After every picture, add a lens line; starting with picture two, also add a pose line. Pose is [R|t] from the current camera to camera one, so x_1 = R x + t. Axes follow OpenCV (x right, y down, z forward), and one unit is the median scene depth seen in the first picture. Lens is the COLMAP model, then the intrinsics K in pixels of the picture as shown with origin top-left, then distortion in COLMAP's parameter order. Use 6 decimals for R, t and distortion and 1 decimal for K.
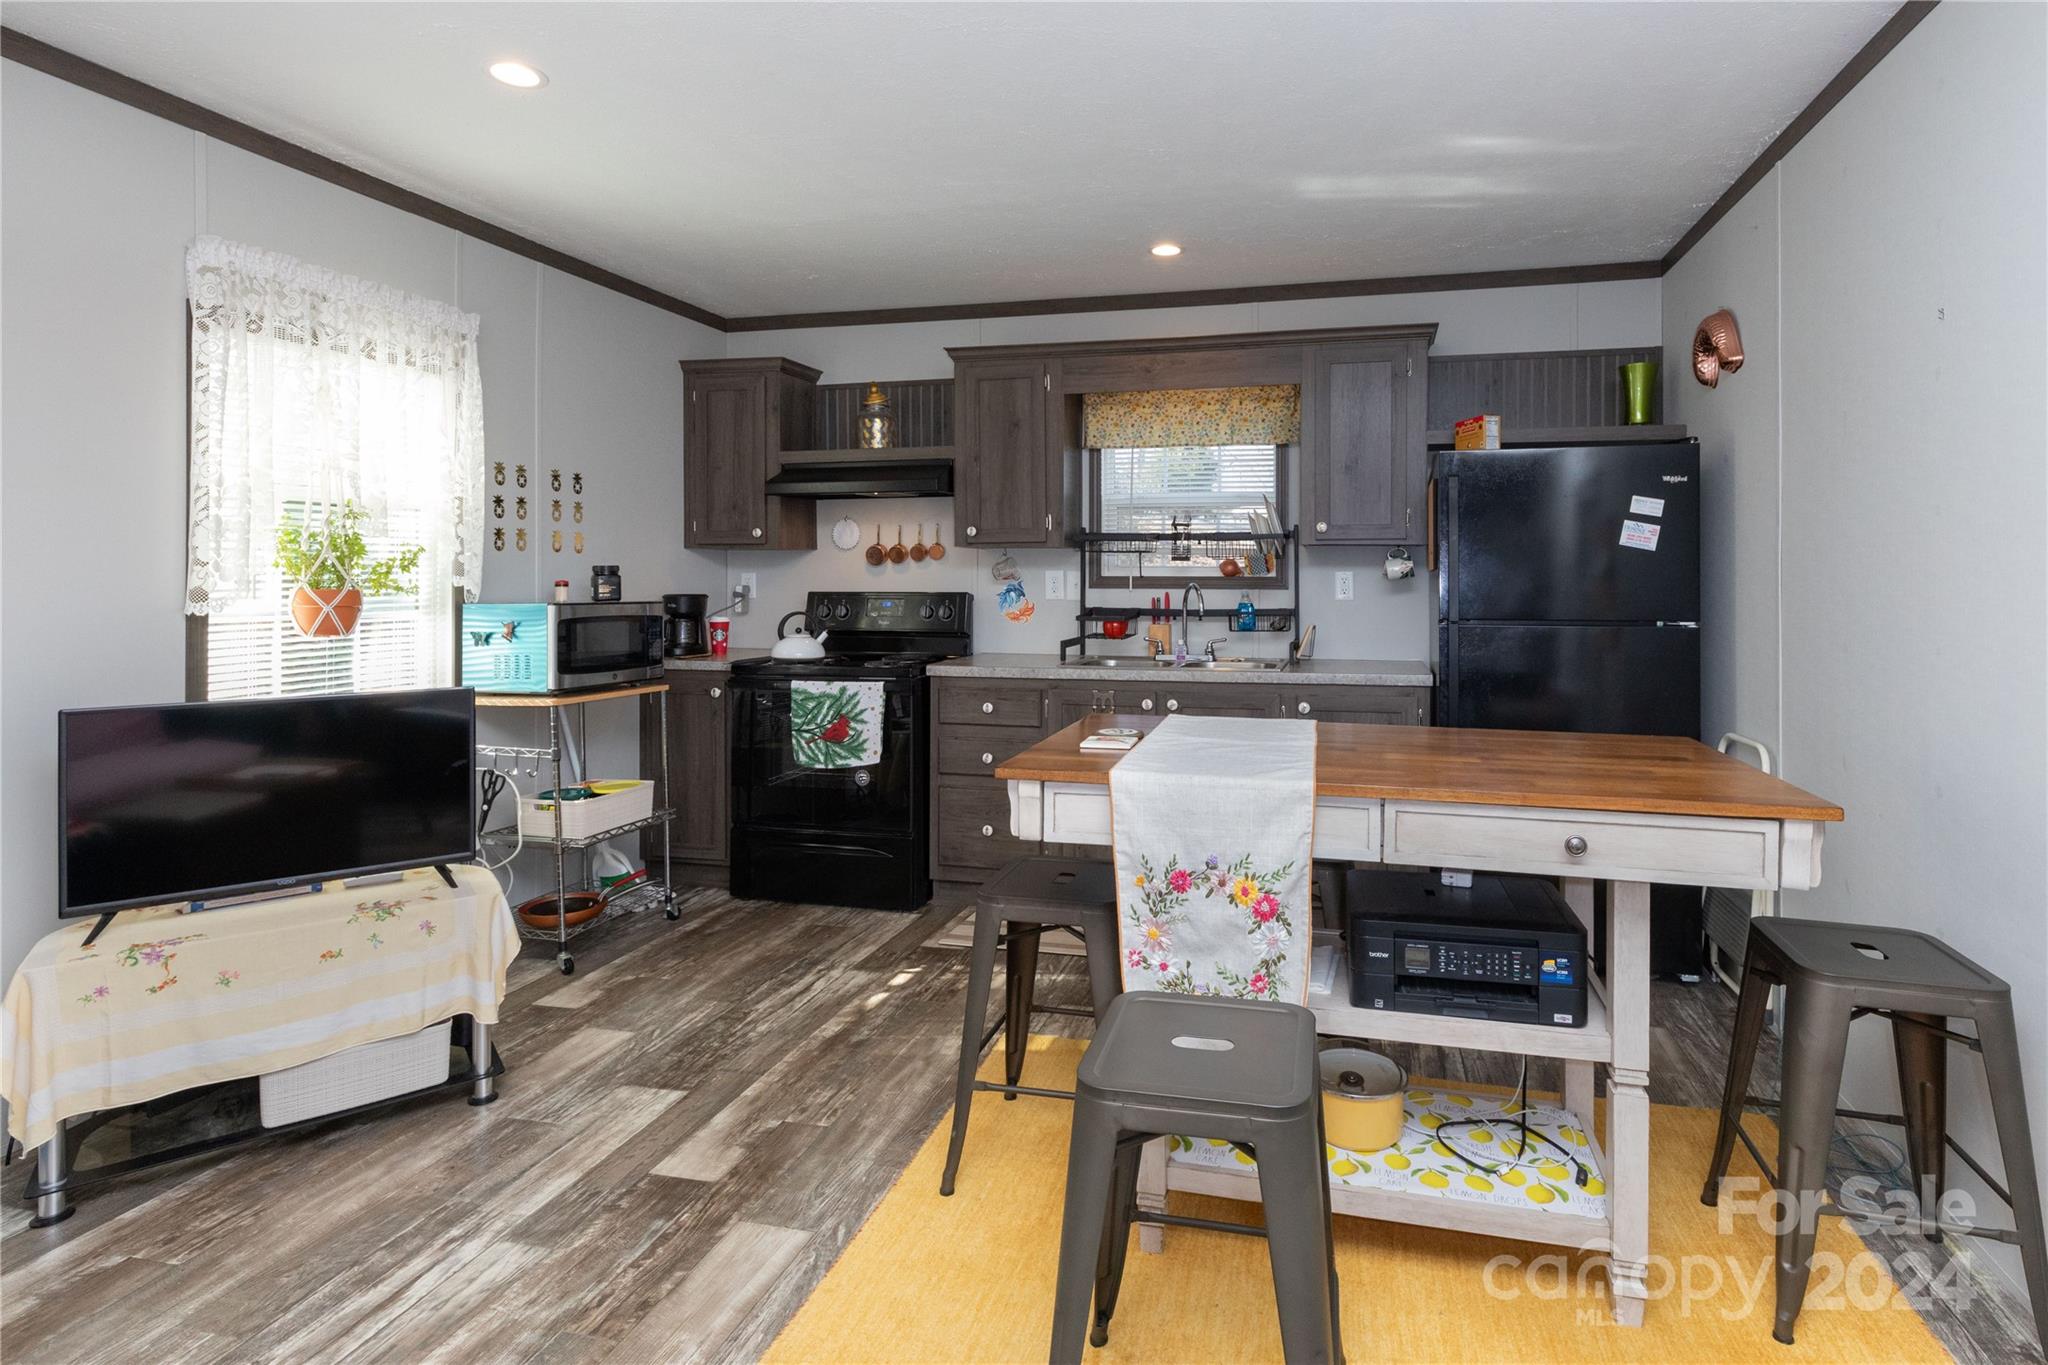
lens RADIAL K [[1071.4, 0, 1114.2], [0, 1071.4, 584.2], [0, 0, 1]] dist [0.025380, -0.001251]
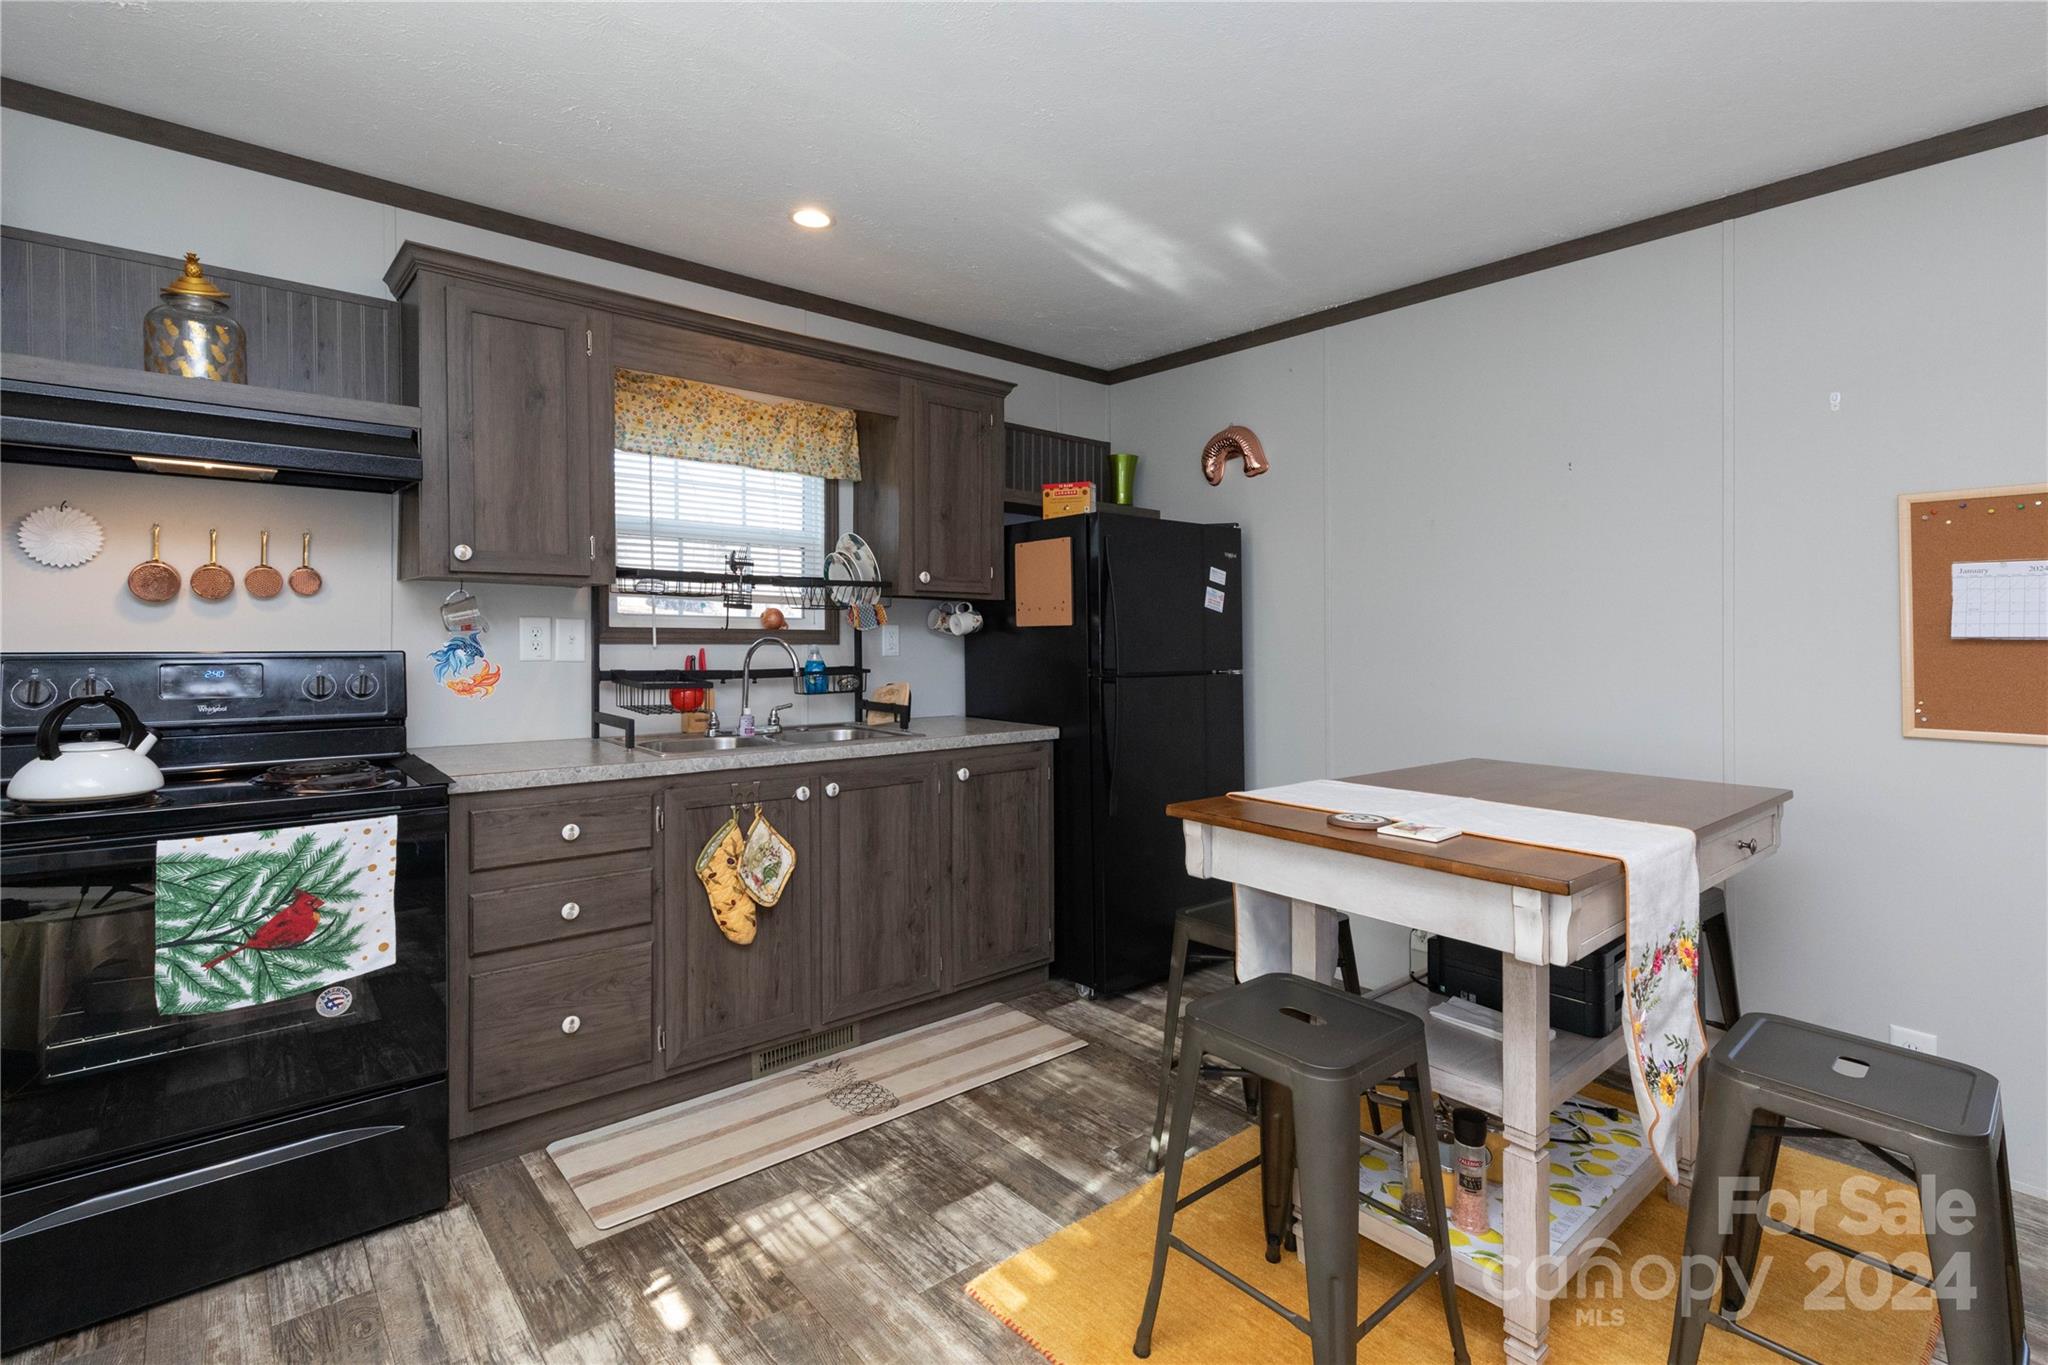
lens RADIAL K [[987.4, 0, 1018.9], [0, 987.4, 635.6], [0, 0, 1]] dist [0.034443, 0.002876]
pose [[0.581804, 0.003997, 0.813319, -0.443664], [-0.002650, 0.999992, -0.003019, -0.000733], [-0.813324, -0.000399, 0.581810, 0.432431]]
